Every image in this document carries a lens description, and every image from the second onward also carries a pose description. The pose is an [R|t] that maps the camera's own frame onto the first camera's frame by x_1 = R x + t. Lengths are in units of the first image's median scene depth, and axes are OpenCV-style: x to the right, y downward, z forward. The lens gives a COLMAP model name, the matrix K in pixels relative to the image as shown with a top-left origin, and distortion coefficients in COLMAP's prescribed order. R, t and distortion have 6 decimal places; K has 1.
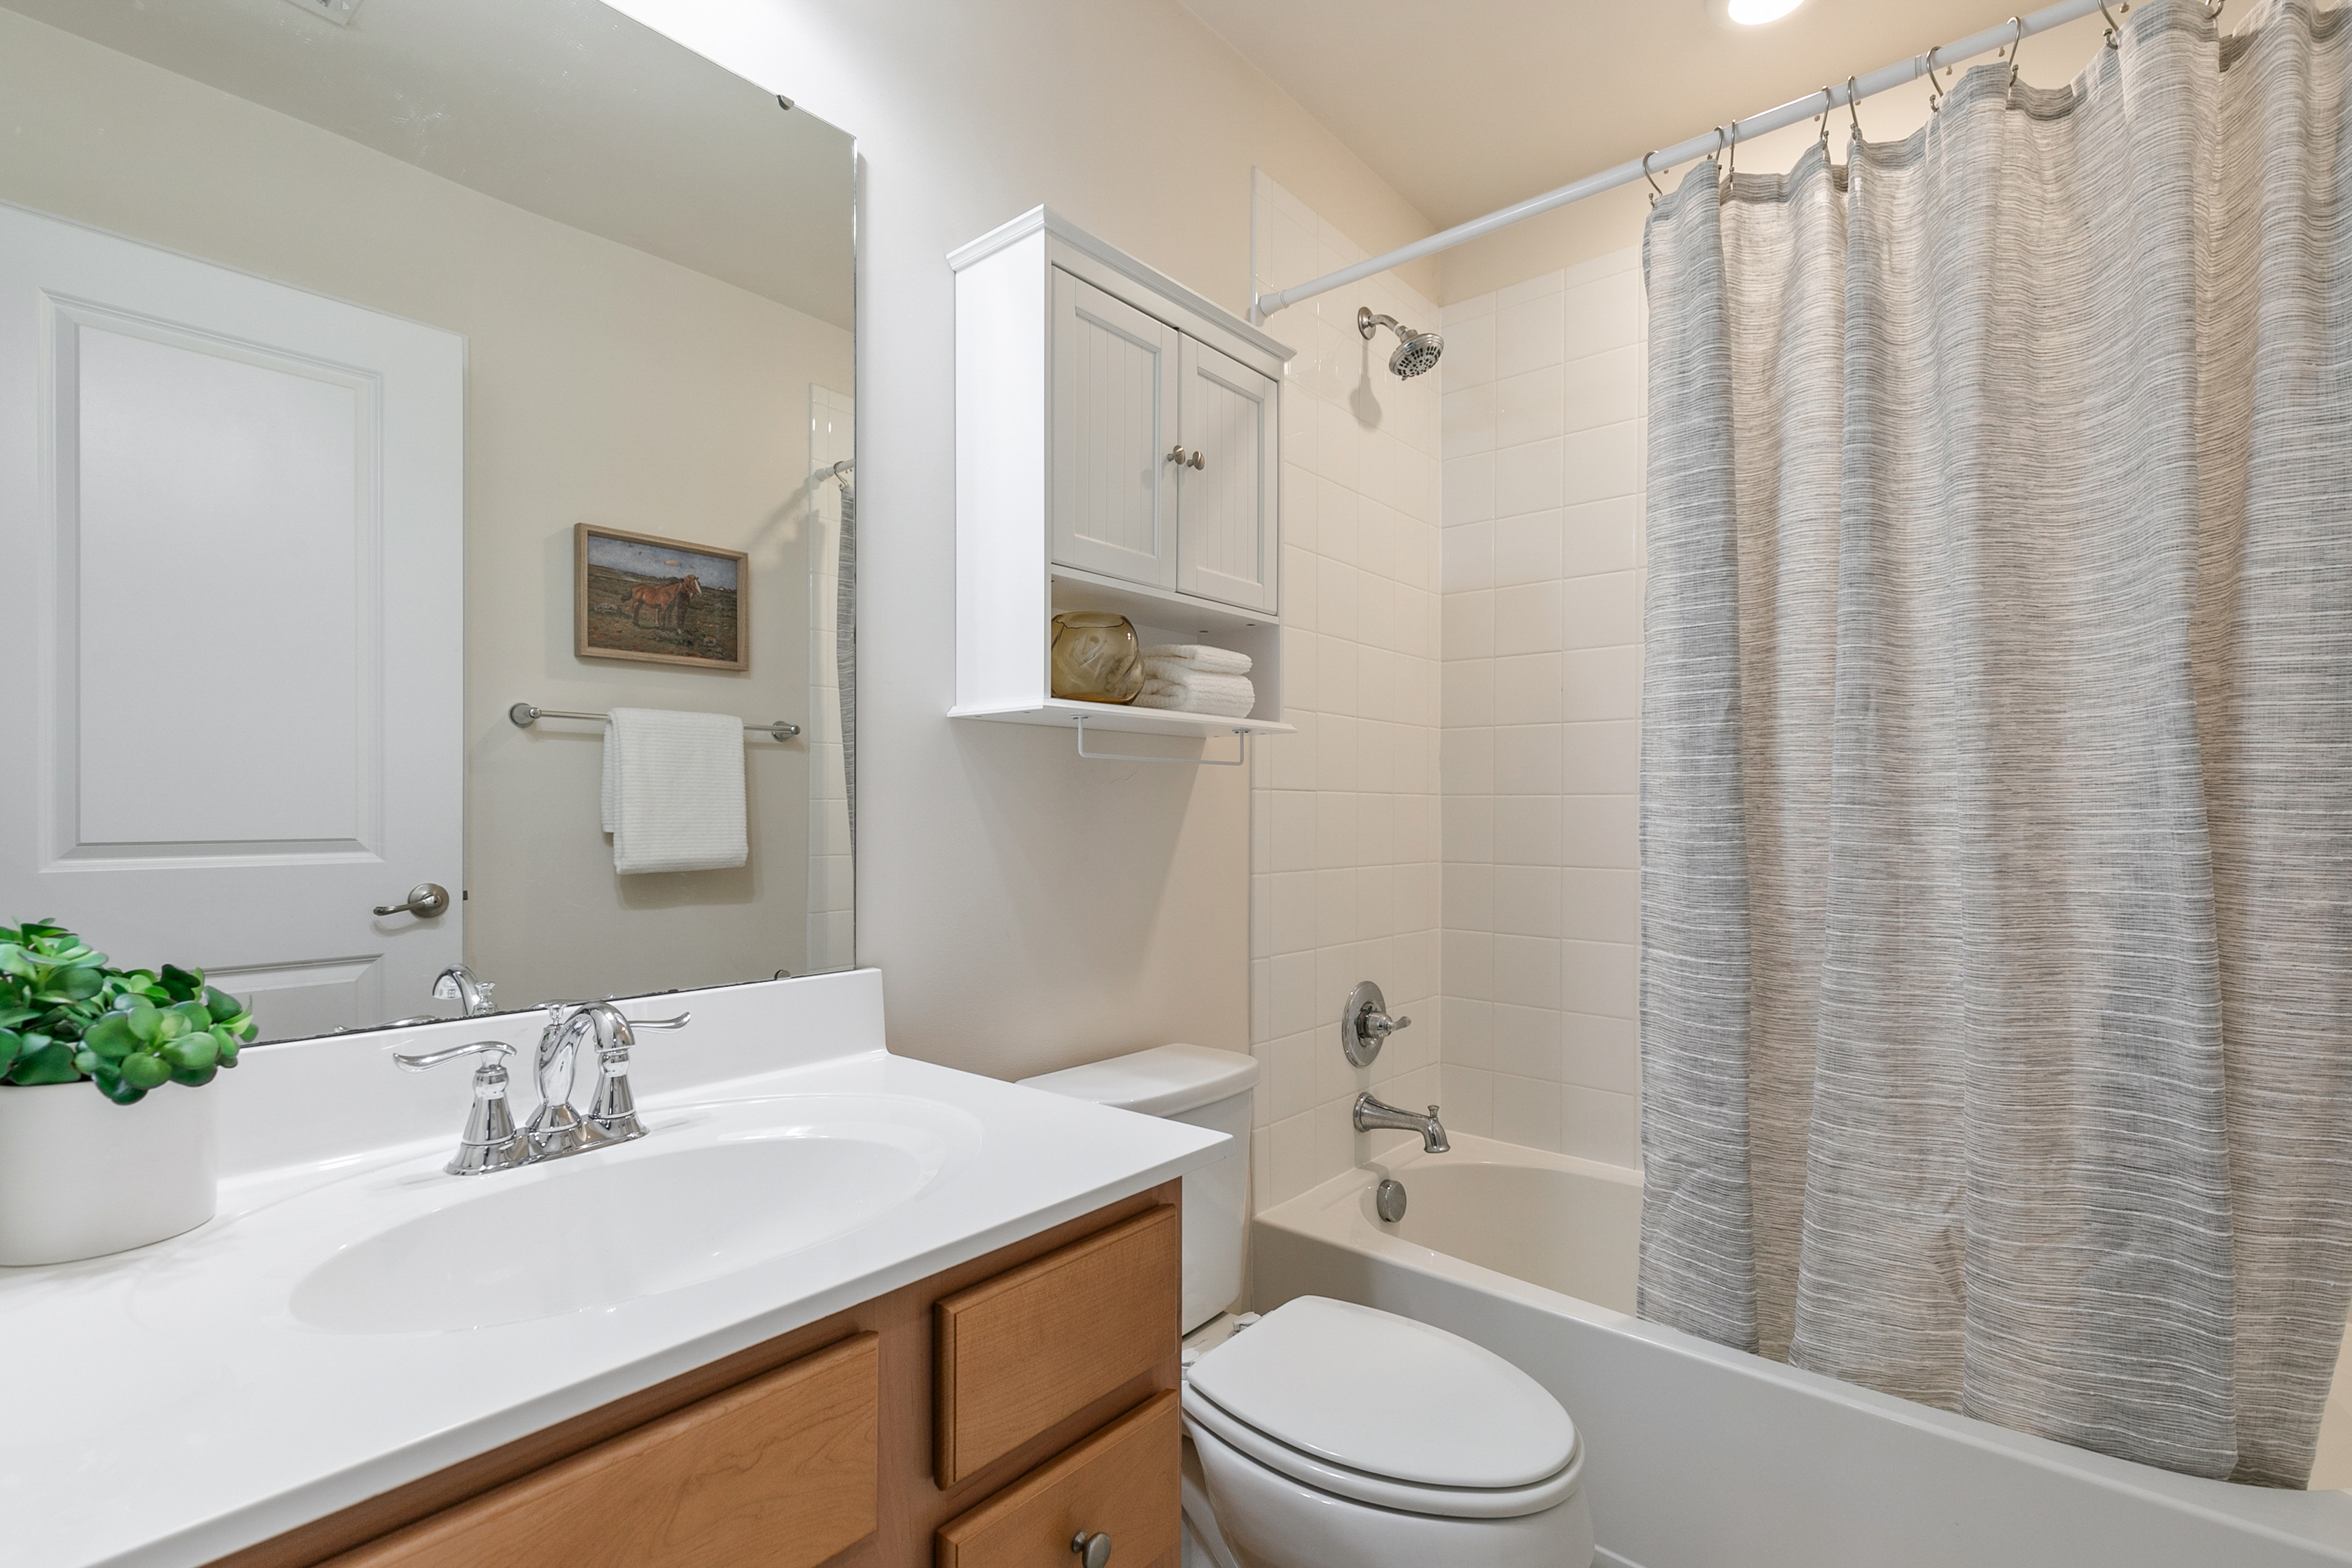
lens RADIAL K [[1079.6, 0, 1179.6], [0, 1079.6, 802.4], [0, 0, 1]] dist [-0.012378, -0.000522]
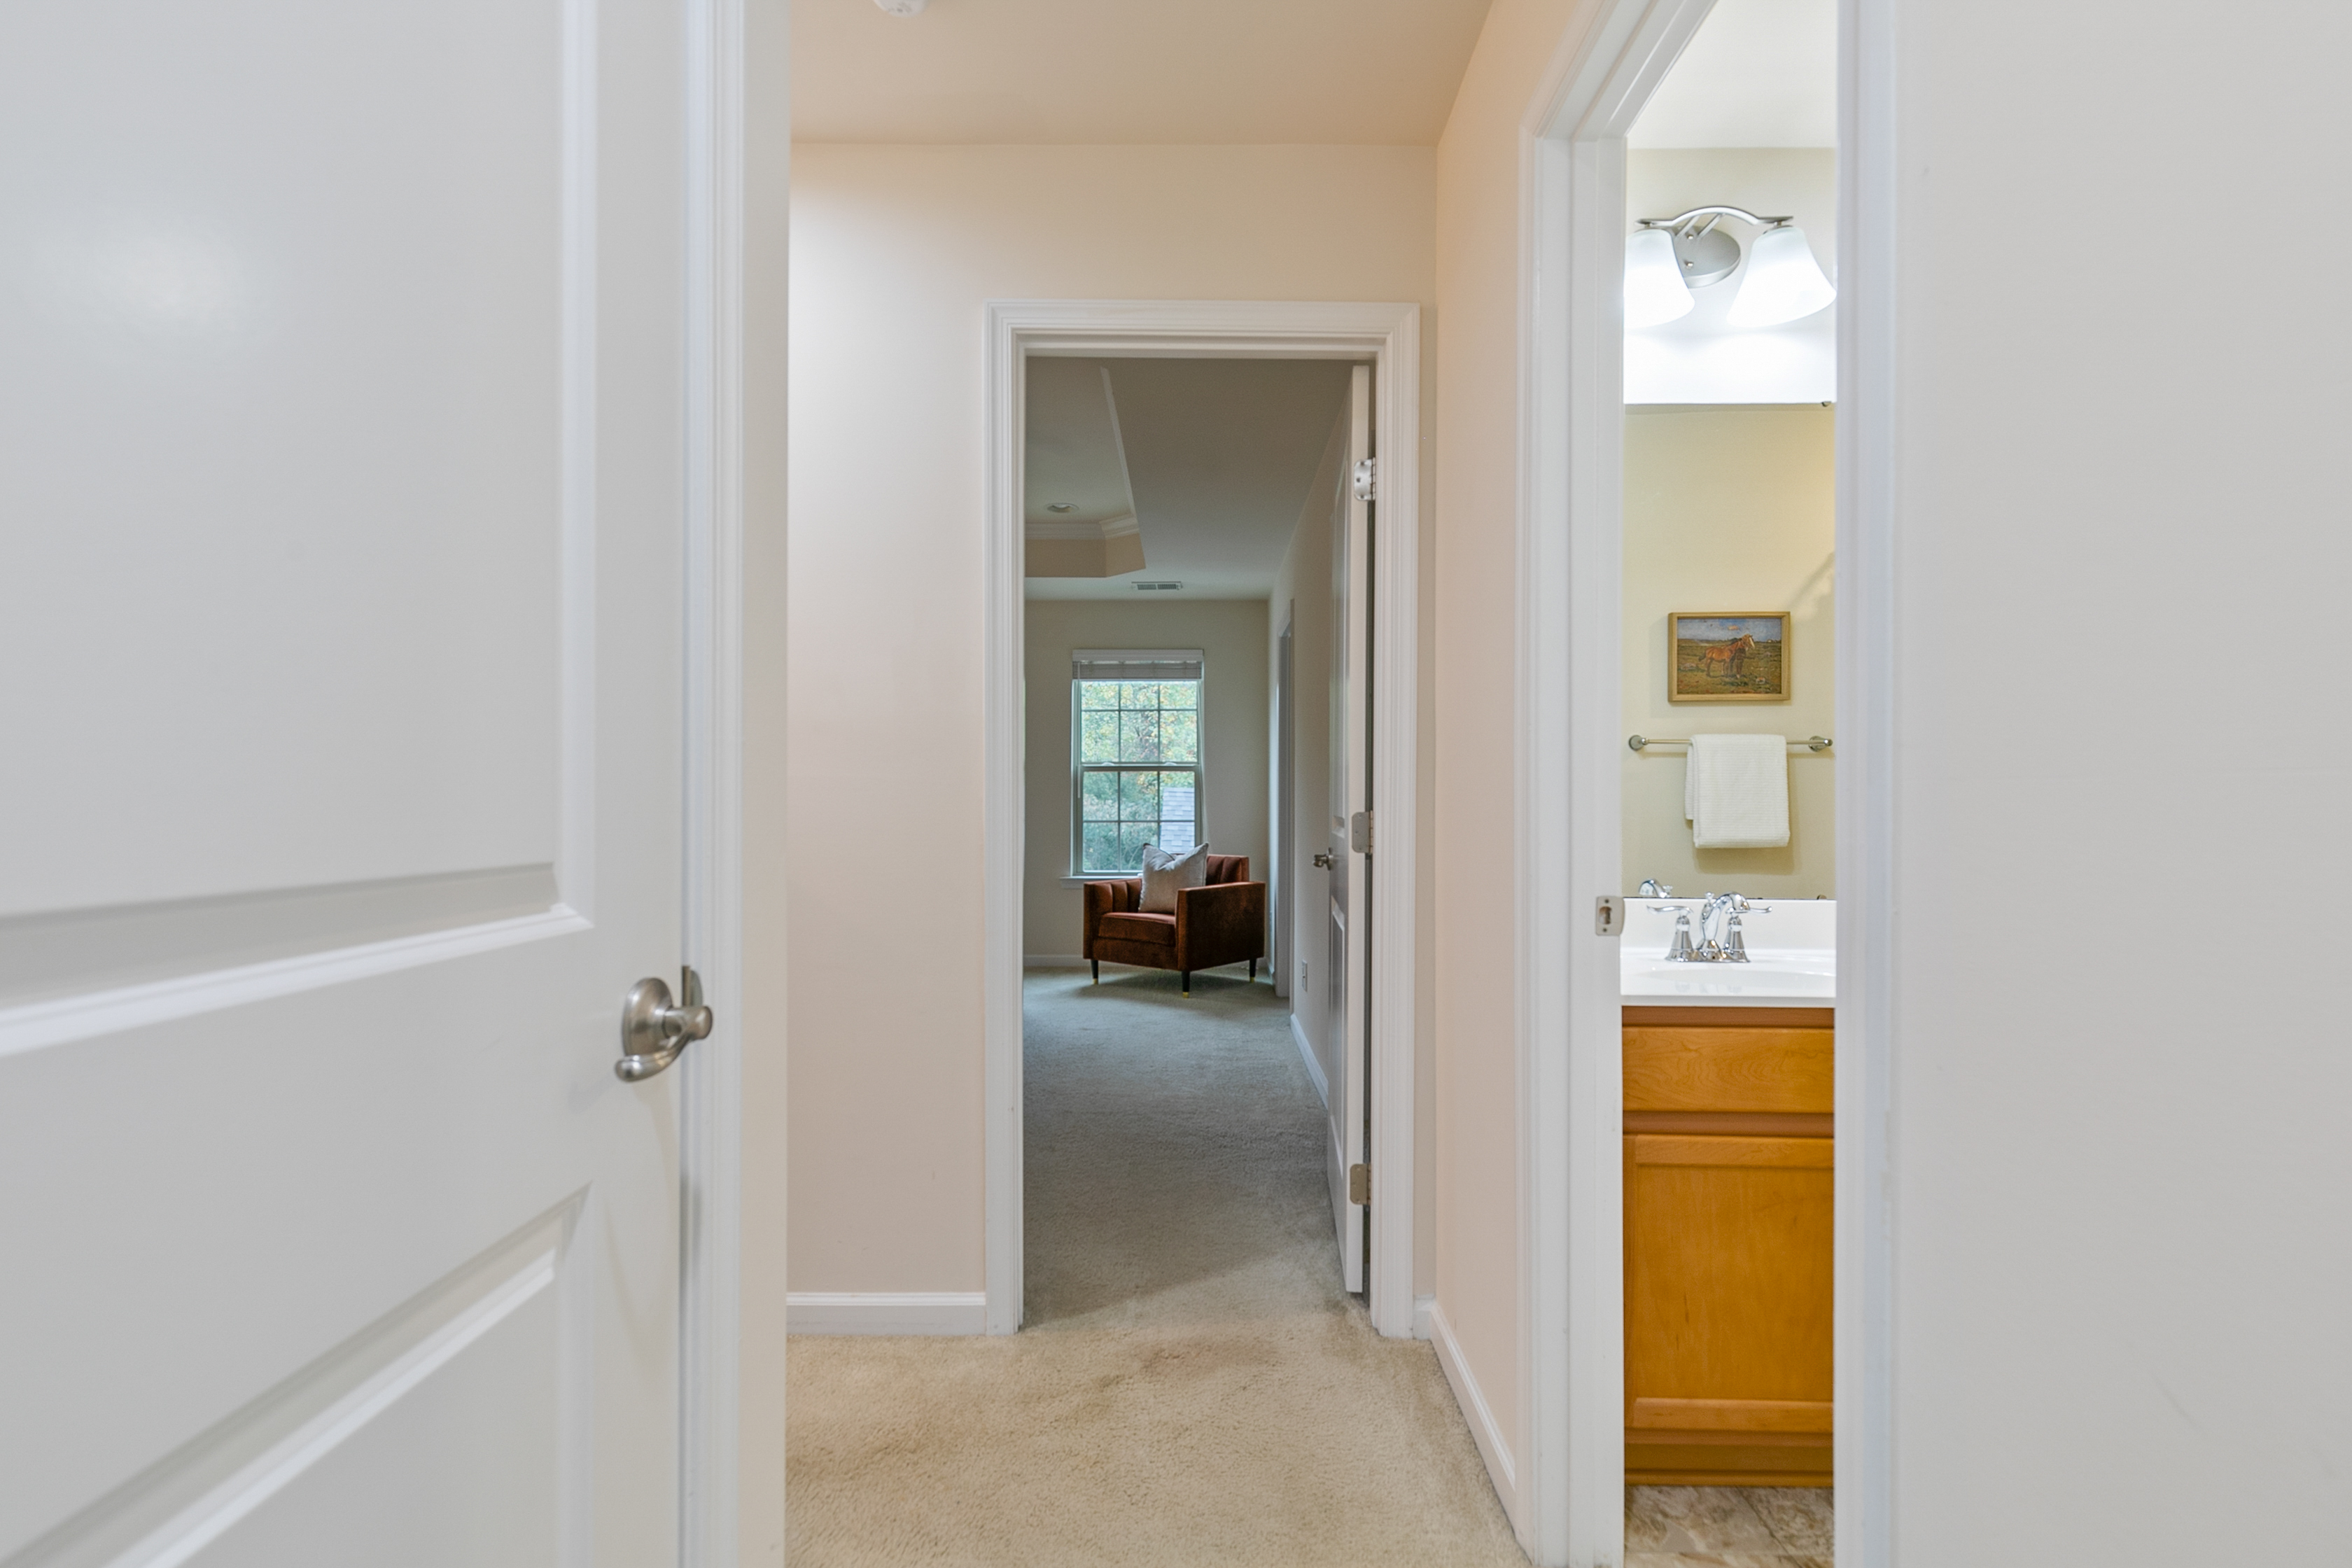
lens RADIAL K [[1079.6, 0, 1182.2], [0, 1079.6, 803.3], [0, 0, 1]] dist [-0.012378, -0.000522]
pose [[0.636332, 0.006799, -0.771385, 0.163238], [-0.003361, 0.999976, 0.006042, -0.000761], [0.771408, -0.001252, 0.636340, -0.472733]]
